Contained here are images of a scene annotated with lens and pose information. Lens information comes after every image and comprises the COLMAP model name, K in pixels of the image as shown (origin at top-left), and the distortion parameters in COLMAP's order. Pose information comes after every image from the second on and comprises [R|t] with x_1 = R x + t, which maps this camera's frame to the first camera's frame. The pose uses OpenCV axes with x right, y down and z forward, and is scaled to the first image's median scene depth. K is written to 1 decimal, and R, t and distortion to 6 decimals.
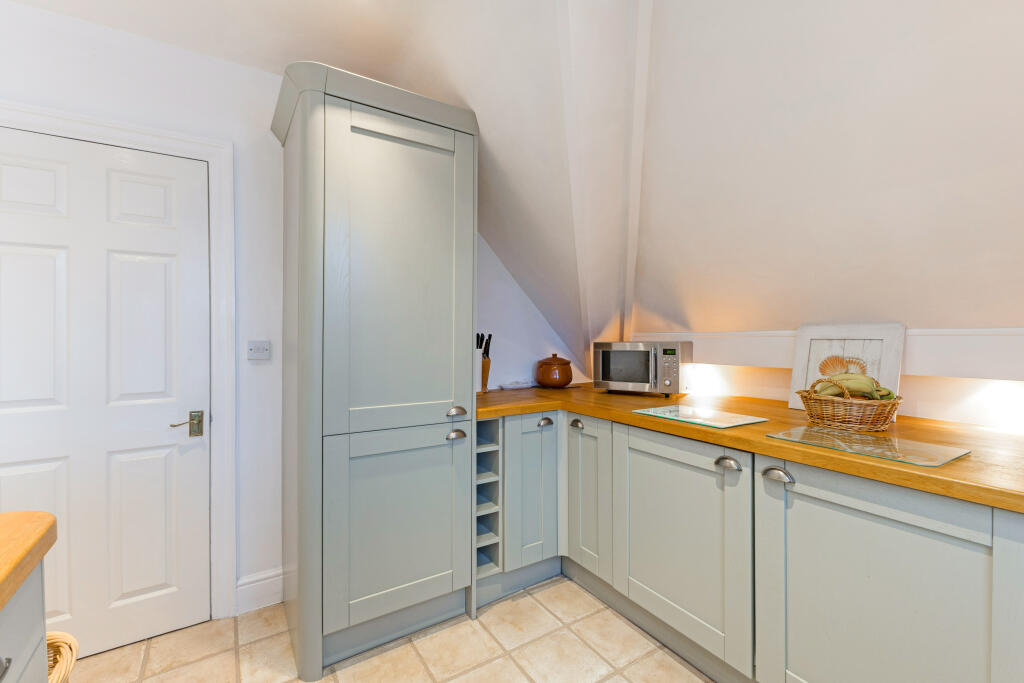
lens RADIAL K [[445.9, 0, 514.3], [0, 445.9, 336.6], [0, 0, 1]] dist [-0.001369, -0.000088]
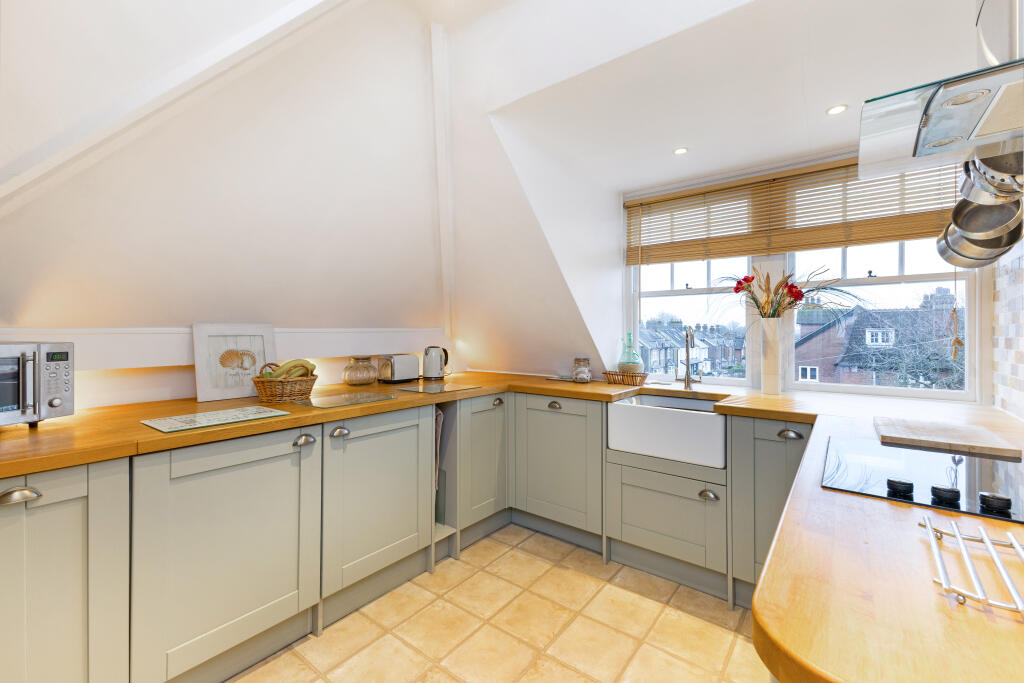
lens RADIAL K [[431.6, 0, 507.2], [0, 431.6, 336.8], [0, 0, 1]] dist [0.002656, 0.000202]
pose [[-0.333276, -0.006724, 0.942805, -0.674921], [0.007218, 0.999927, 0.009683, 0.002946], [-0.942802, 0.010032, -0.333203, 0.752868]]
